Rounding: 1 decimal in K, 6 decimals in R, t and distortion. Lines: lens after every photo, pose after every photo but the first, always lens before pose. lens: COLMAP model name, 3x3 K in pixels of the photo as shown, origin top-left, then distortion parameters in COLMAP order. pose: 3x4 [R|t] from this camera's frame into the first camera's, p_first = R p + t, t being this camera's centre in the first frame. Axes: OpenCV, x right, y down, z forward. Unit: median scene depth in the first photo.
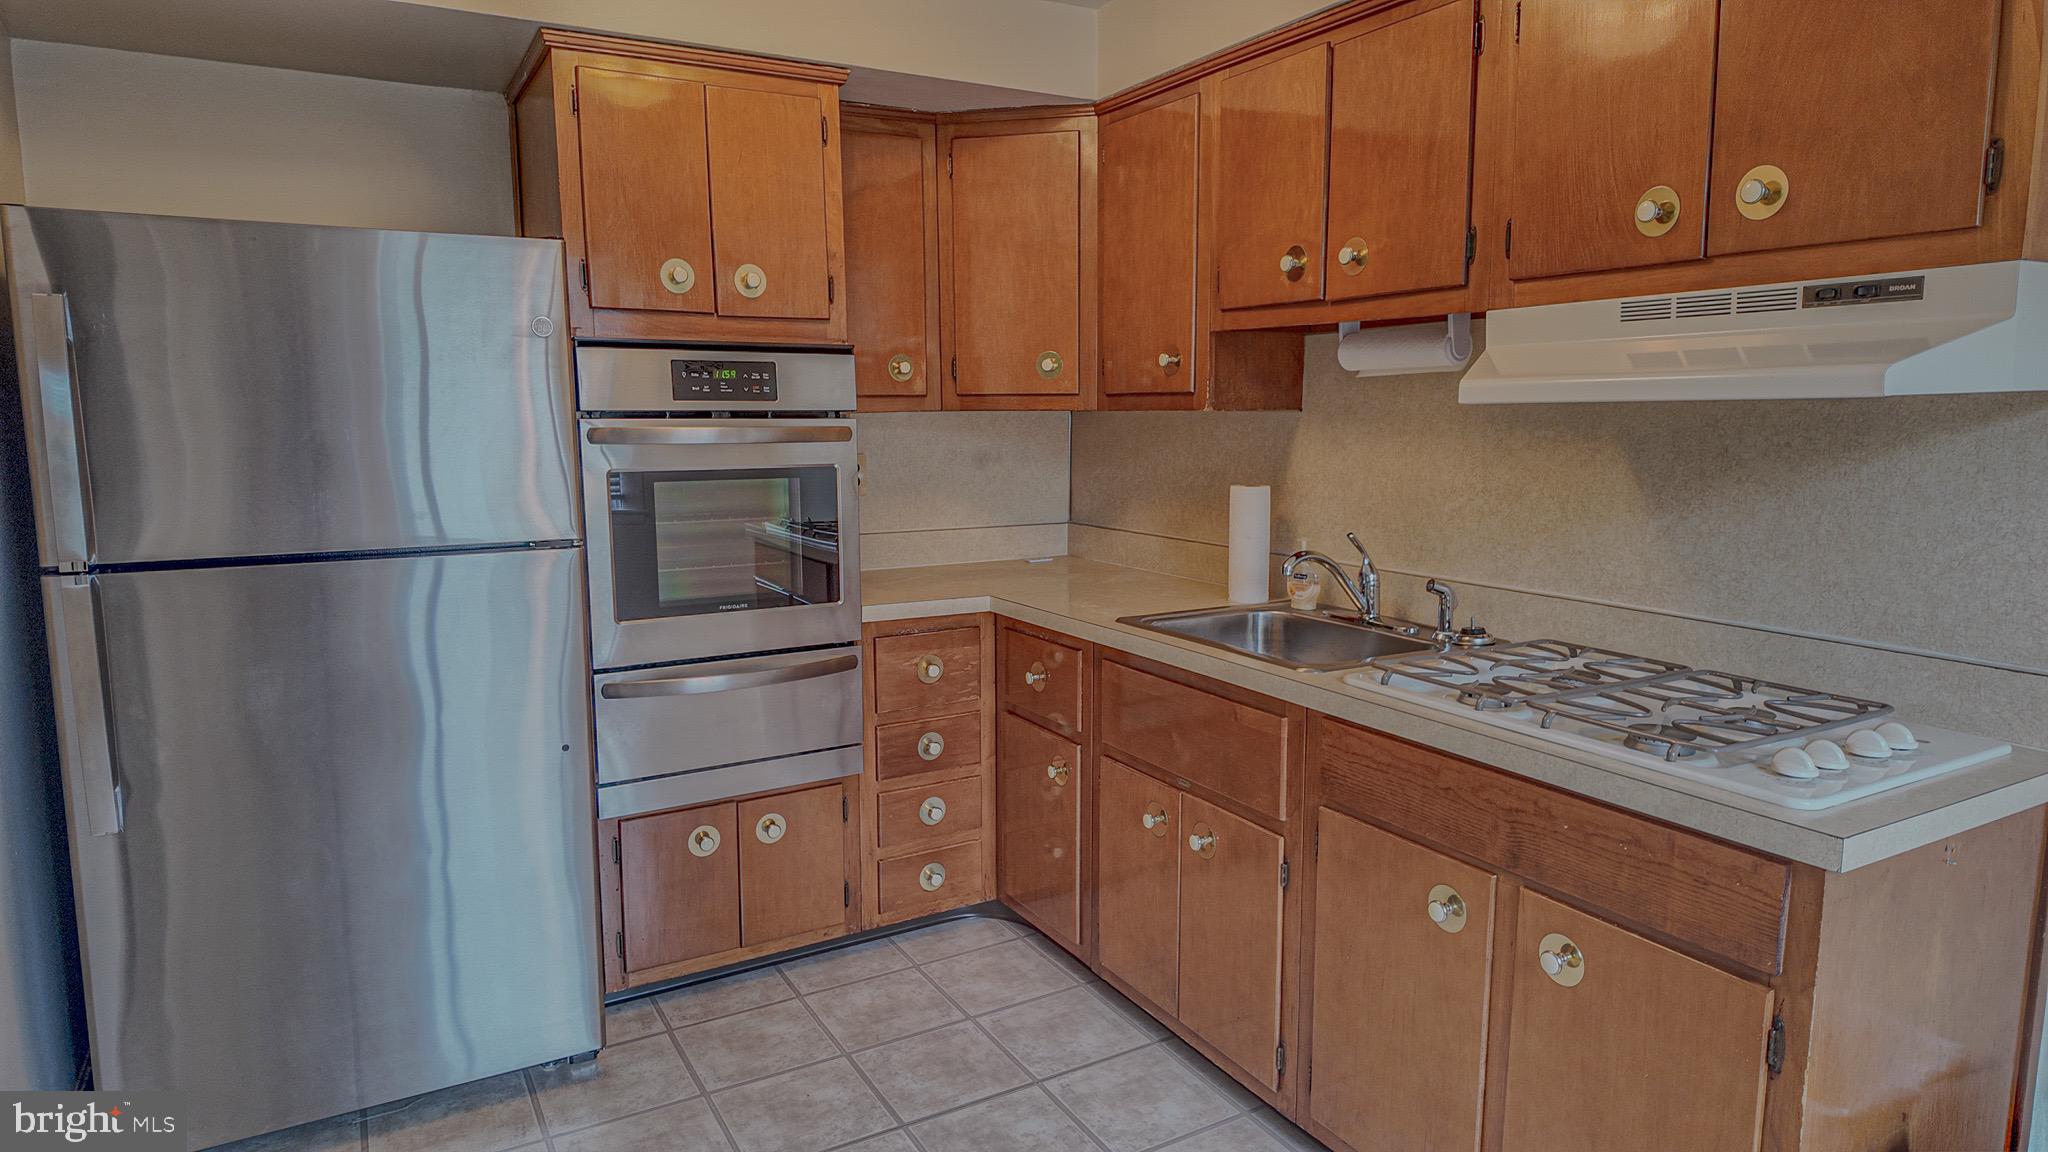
lens RADIAL K [[1192.8, 0, 1032.8], [0, 1192.8, 573.4], [0, 0, 1]] dist [0.043731, -0.043668]
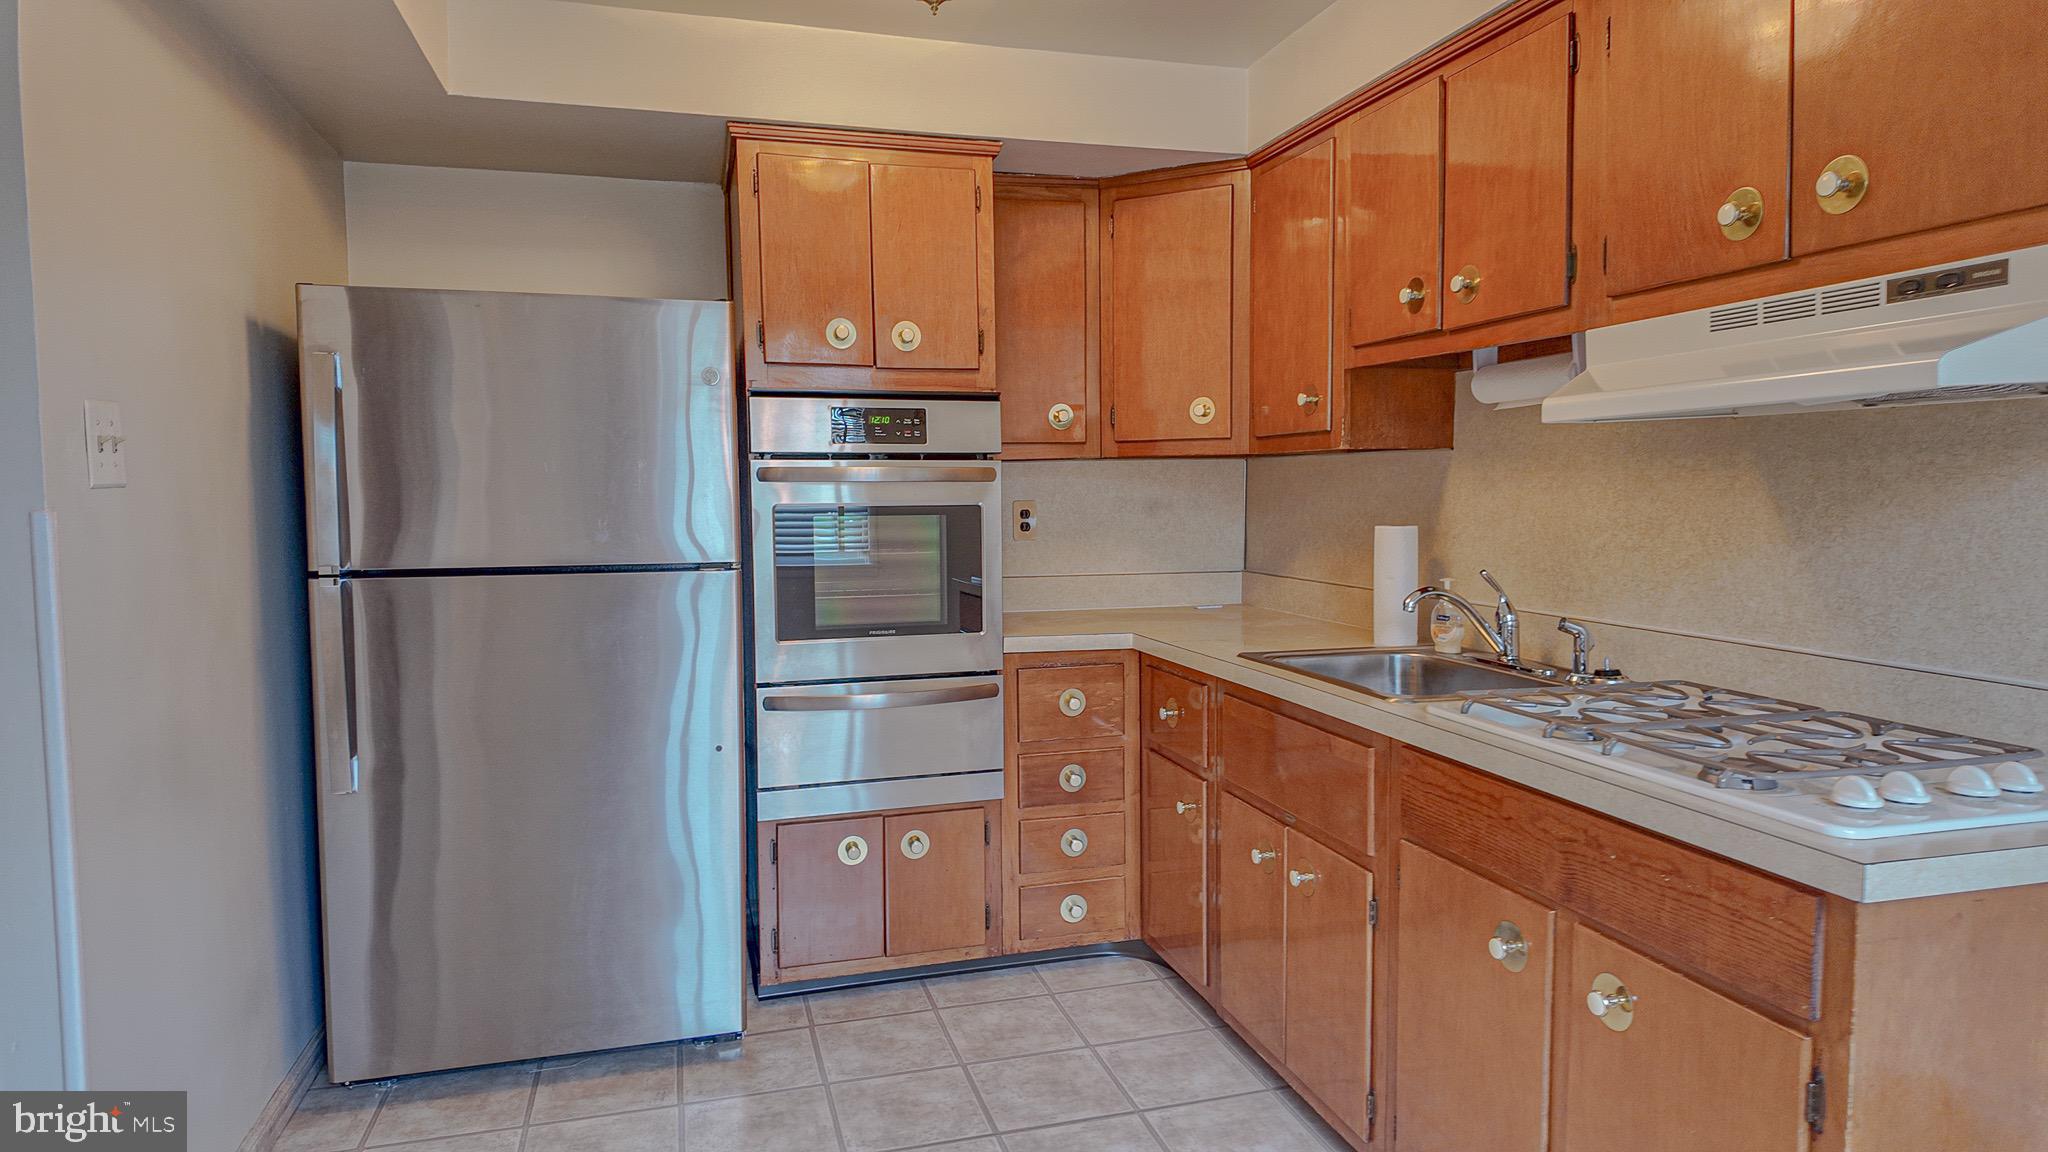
lens RADIAL K [[1192.8, 0, 1031.7], [0, 1192.8, 571.7], [0, 0, 1]] dist [0.043731, -0.043668]
pose [[0.971733, 0.012360, -0.235761, 0.147044], [-0.027899, 0.997643, -0.062691, 0.039972], [0.234430, 0.067496, 0.969787, -0.022333]]
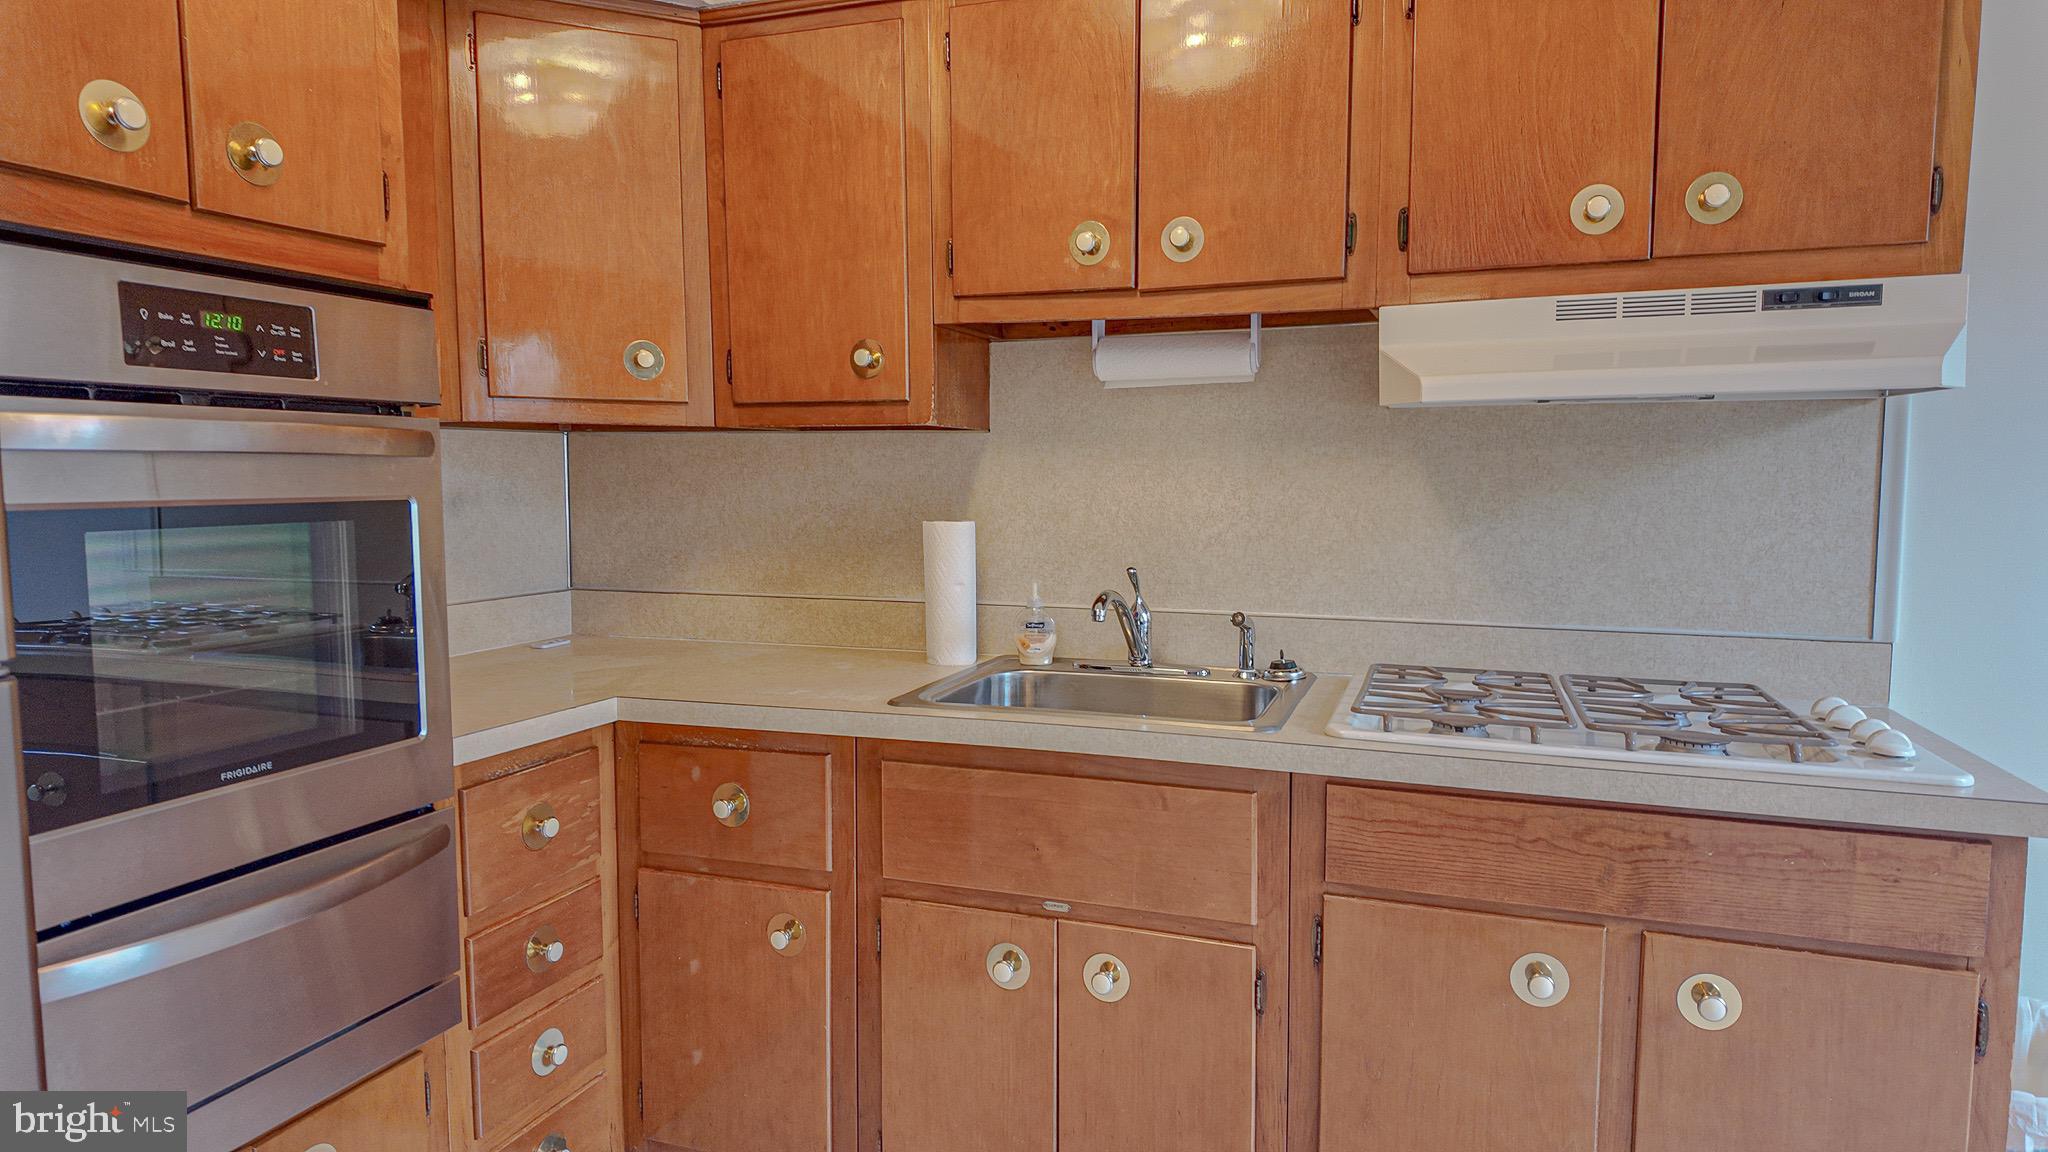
lens RADIAL K [[1192.8, 0, 1044.9], [0, 1192.8, 567.3], [0, 0, 1]] dist [0.043731, -0.043668]
pose [[0.762936, -0.048737, 0.644634, -0.343810], [0.088431, 0.995649, -0.029385, -0.014938], [-0.640397, 0.079425, 0.763926, 0.406983]]
